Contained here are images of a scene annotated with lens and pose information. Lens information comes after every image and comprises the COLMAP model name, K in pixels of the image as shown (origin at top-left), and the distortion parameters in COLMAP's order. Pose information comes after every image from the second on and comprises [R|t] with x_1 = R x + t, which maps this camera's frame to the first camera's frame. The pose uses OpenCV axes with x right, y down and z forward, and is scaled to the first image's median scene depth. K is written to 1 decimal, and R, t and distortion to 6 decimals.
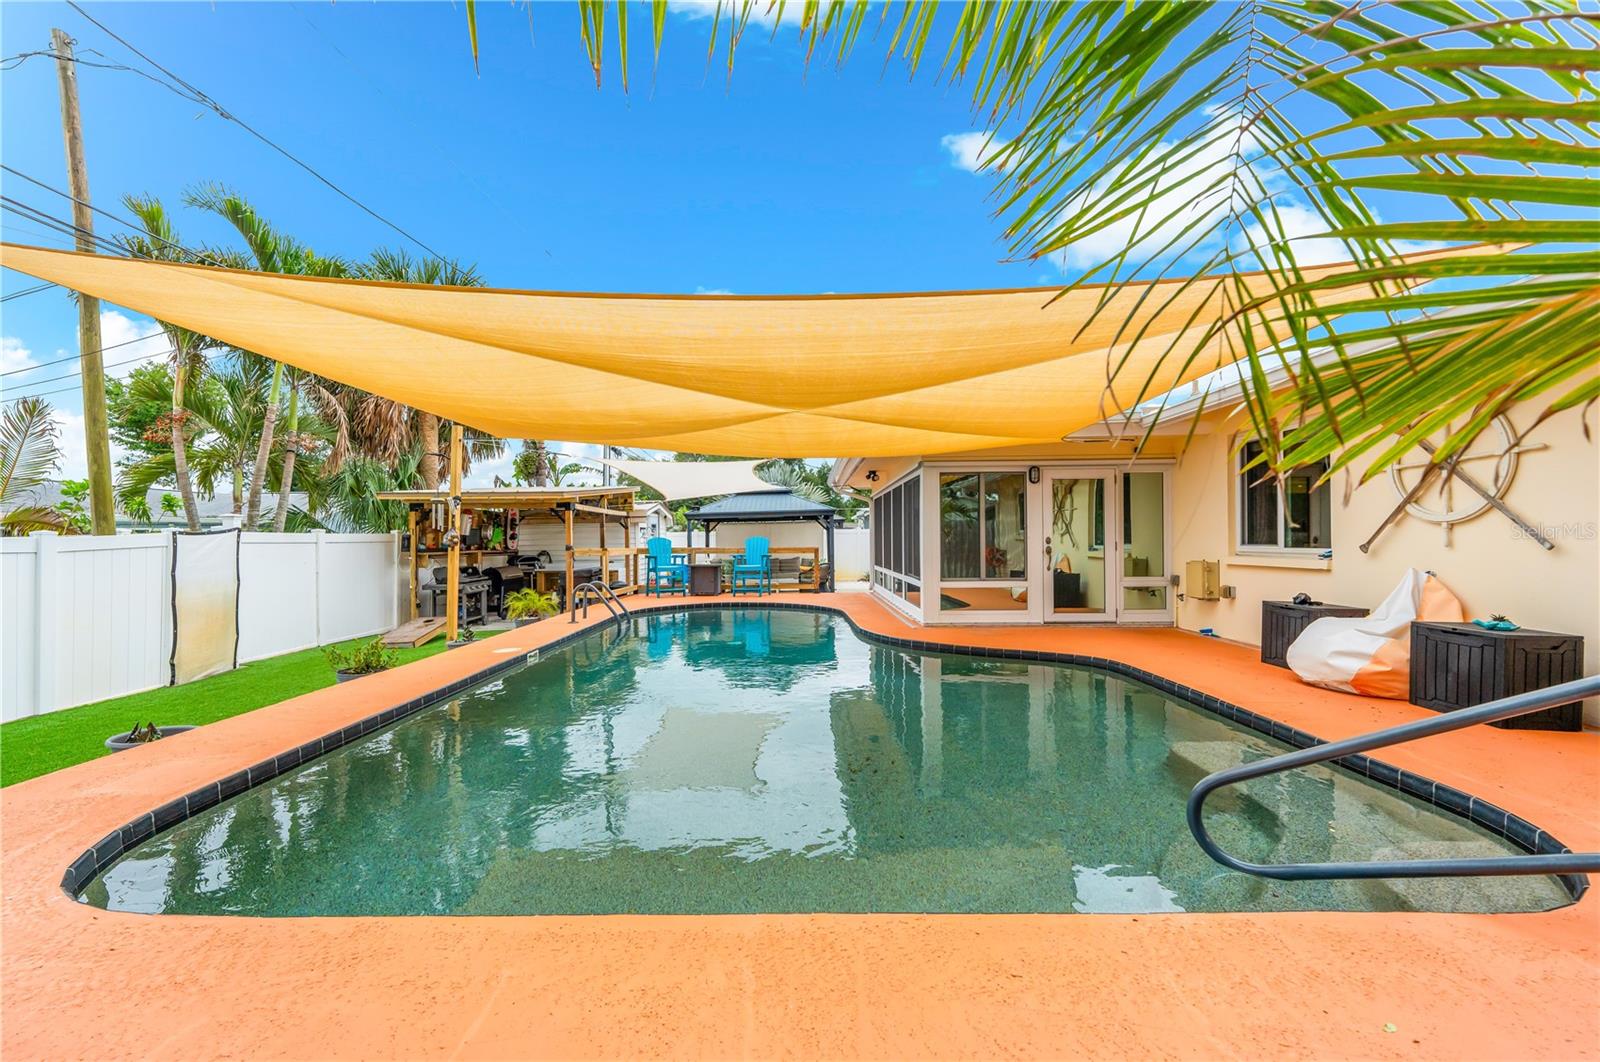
lens RADIAL K [[647.1, 0, 792.0], [0, 647.1, 536.6], [0, 0, 1]] dist [0.006080, -0.001357]
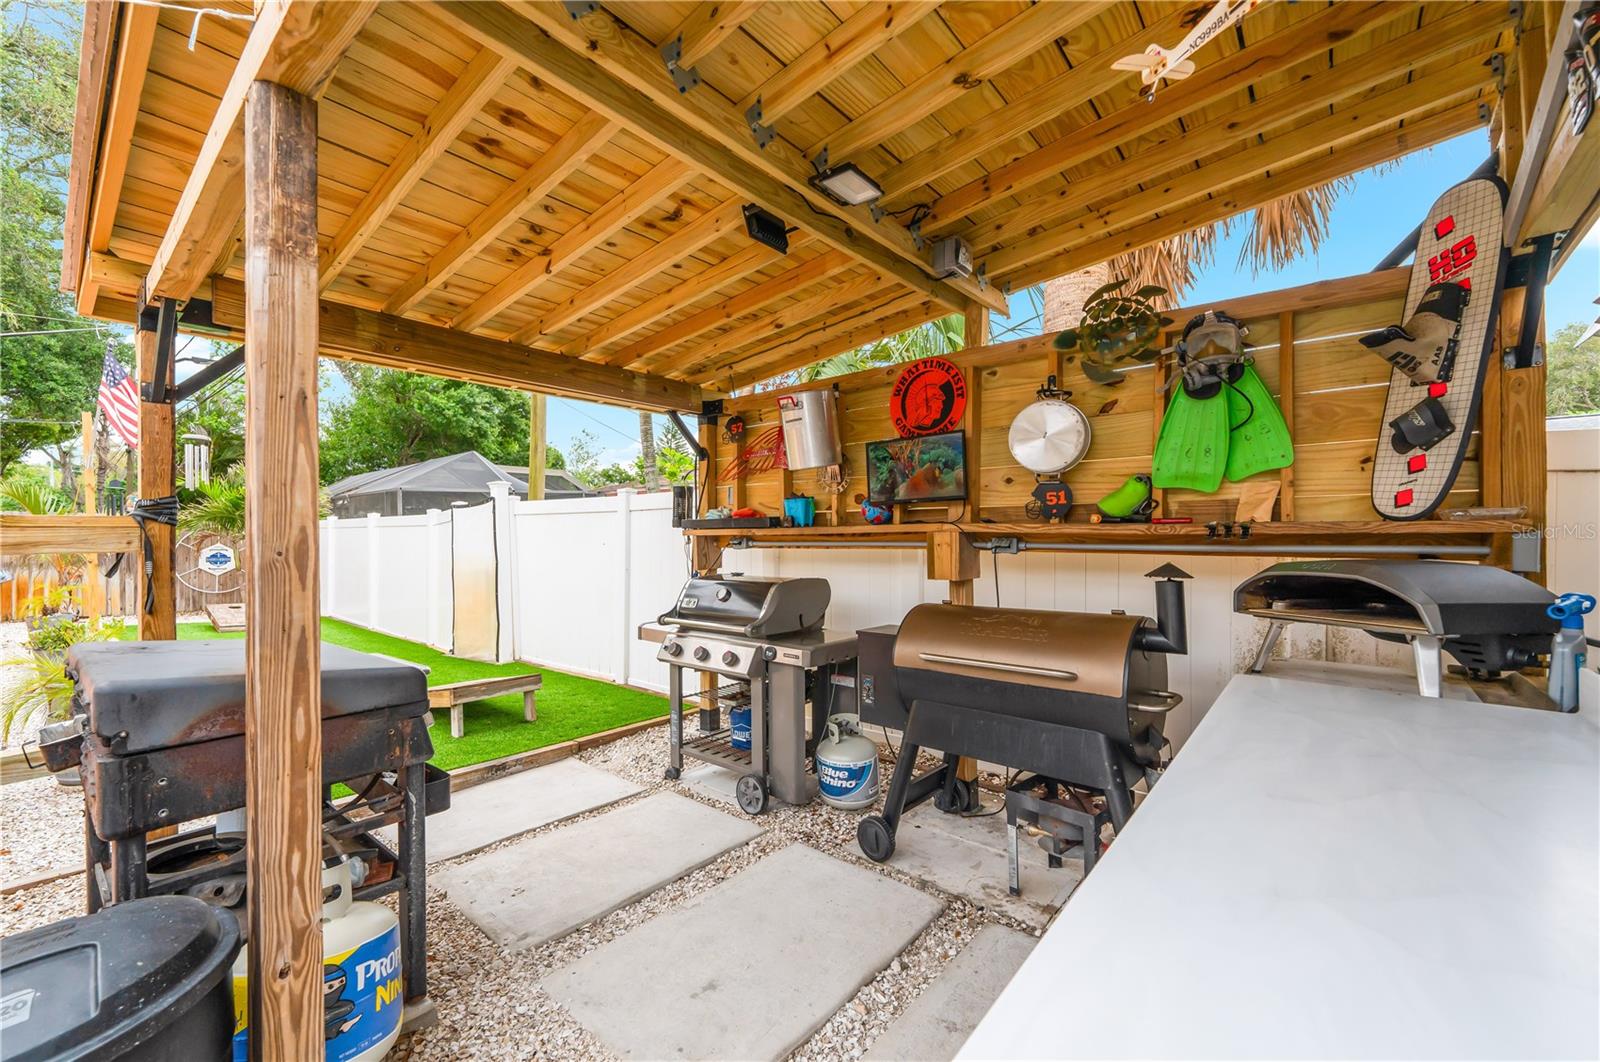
lens RADIAL K [[647.1, 0, 794.5], [0, 647.1, 538.0], [0, 0, 1]] dist [0.006080, -0.001357]
pose [[-0.629104, 0.015584, -0.777165, -0.427515], [0.014739, 0.999858, 0.008118, 0.038759], [0.777181, -0.006348, -0.629245, 1.795884]]
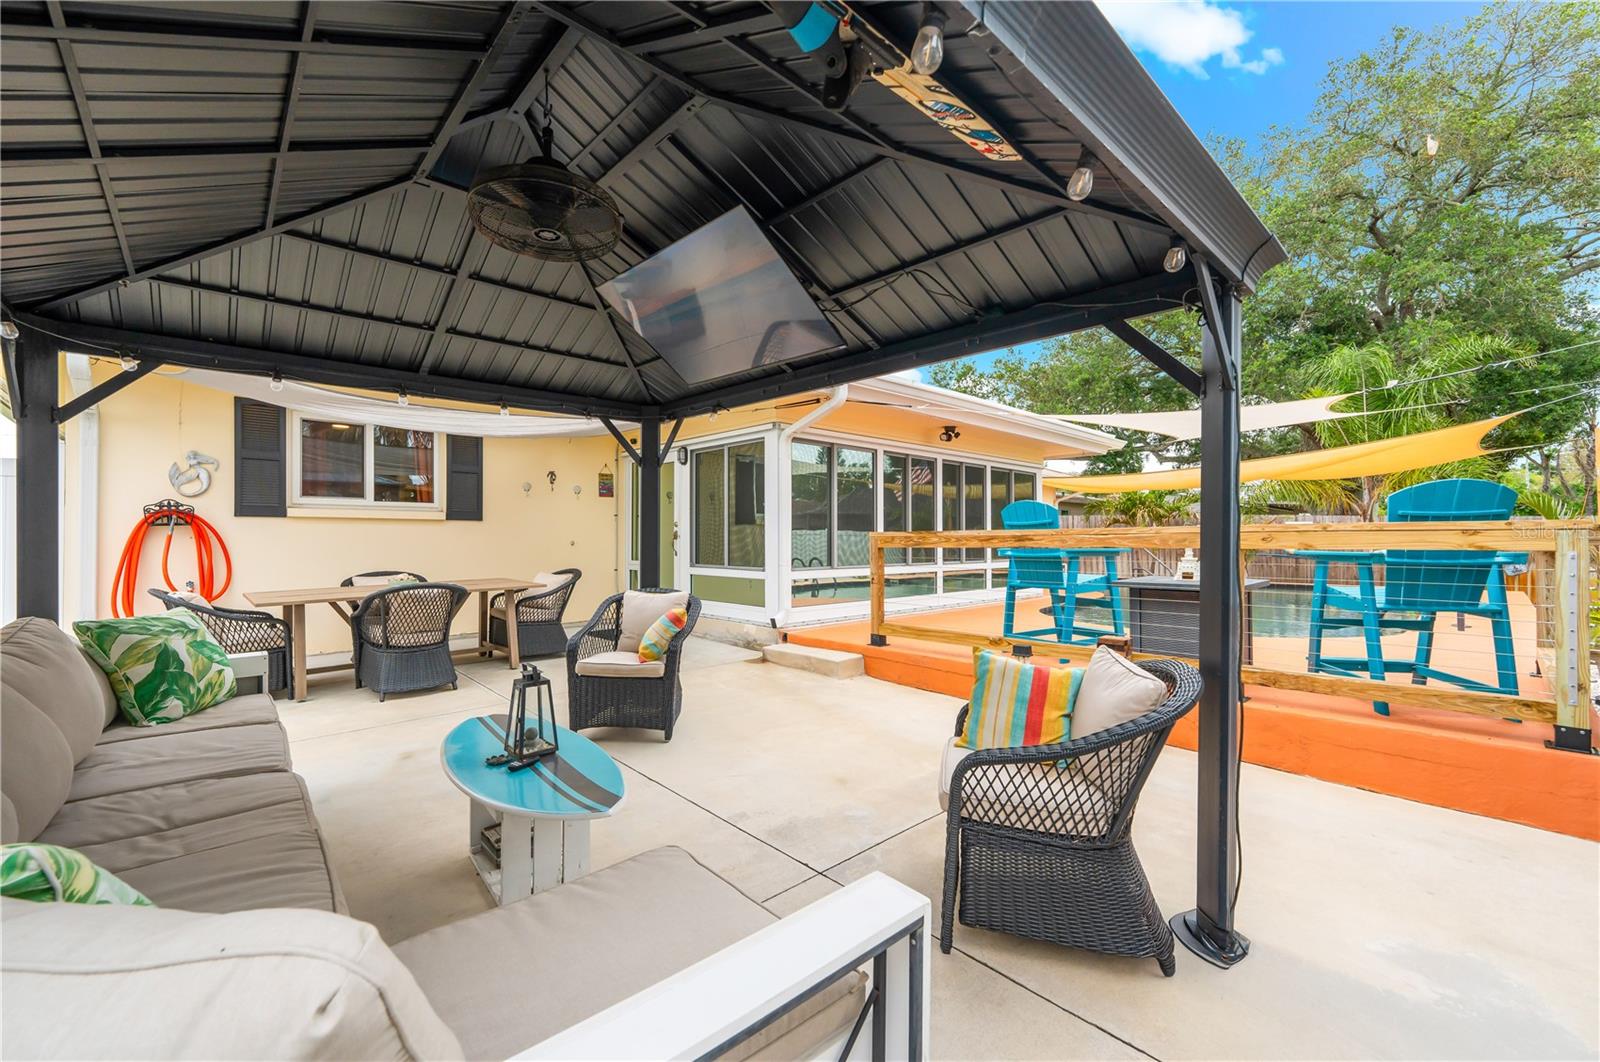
lens RADIAL K [[647.1, 0, 798.7], [0, 647.1, 530.0], [0, 0, 1]] dist [0.006080, -0.001357]
pose [[-0.695860, 0.007678, 0.718137, -0.361395], [-0.004956, 0.999868, -0.015492, 0.034117], [-0.718160, -0.014339, -0.695730, 2.168896]]
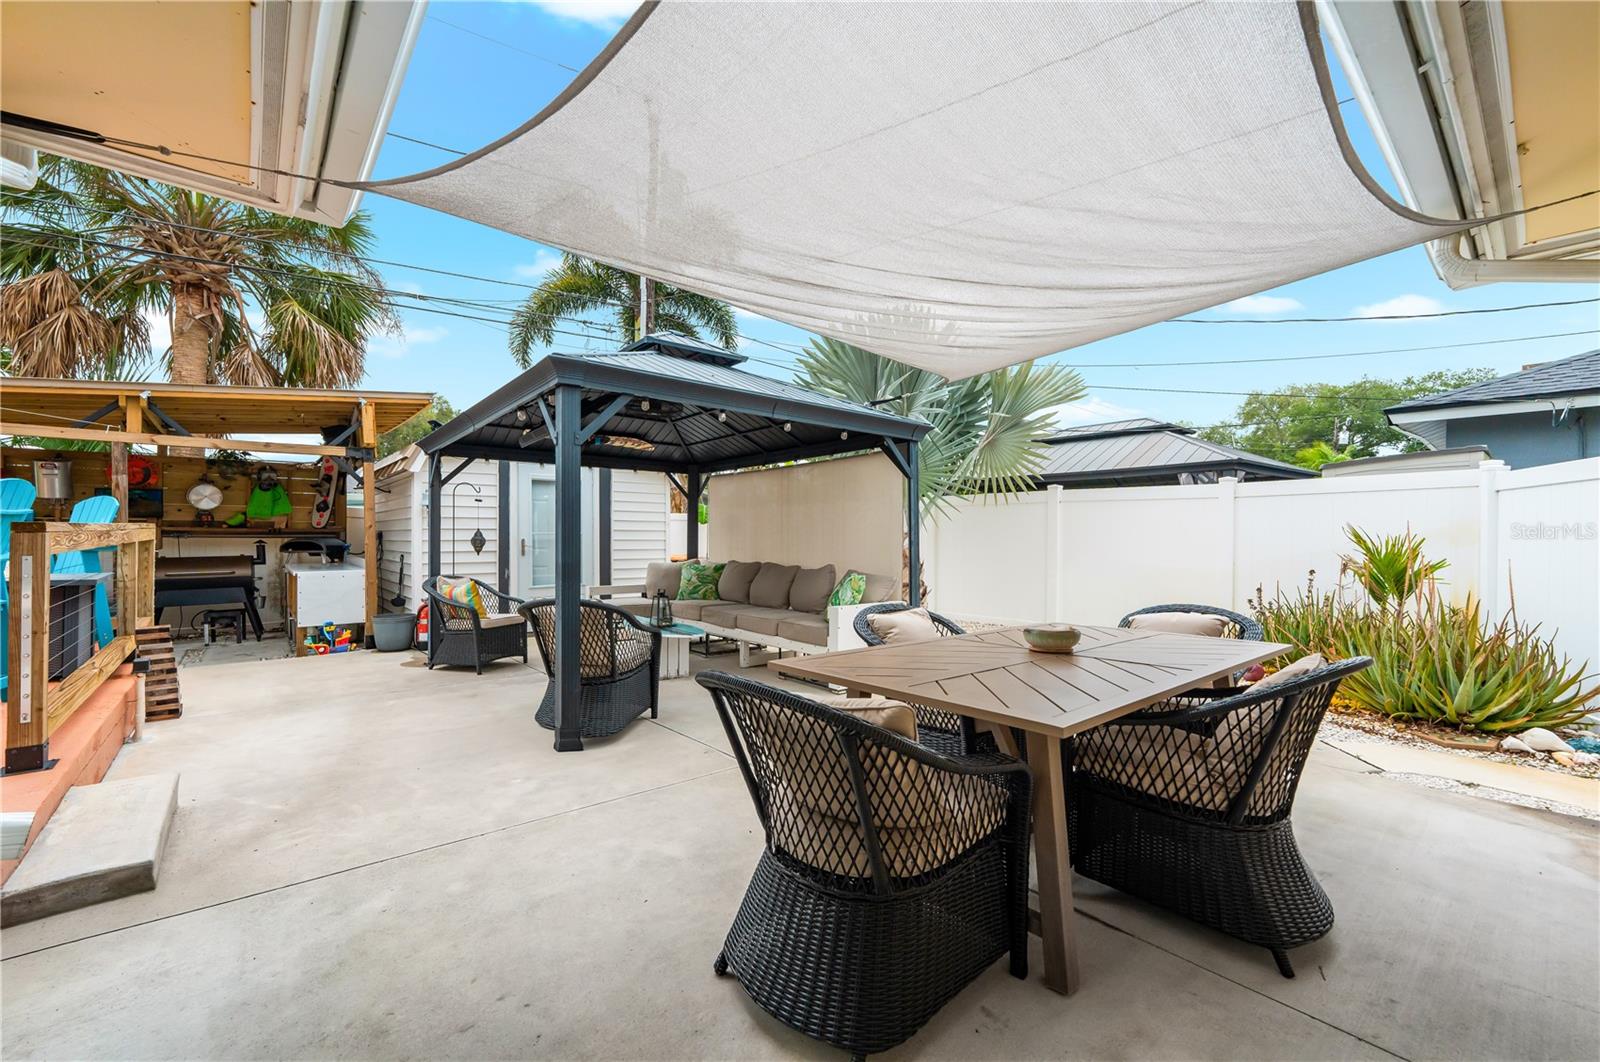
lens RADIAL K [[647.1, 0, 791.6], [0, 647.1, 535.7], [0, 0, 1]] dist [0.006080, -0.001357]
pose [[0.655121, 0.016931, -0.755334, 0.535568], [-0.006833, 0.999841, 0.016485, 0.026373], [0.755493, -0.005638, 0.655133, 1.709493]]
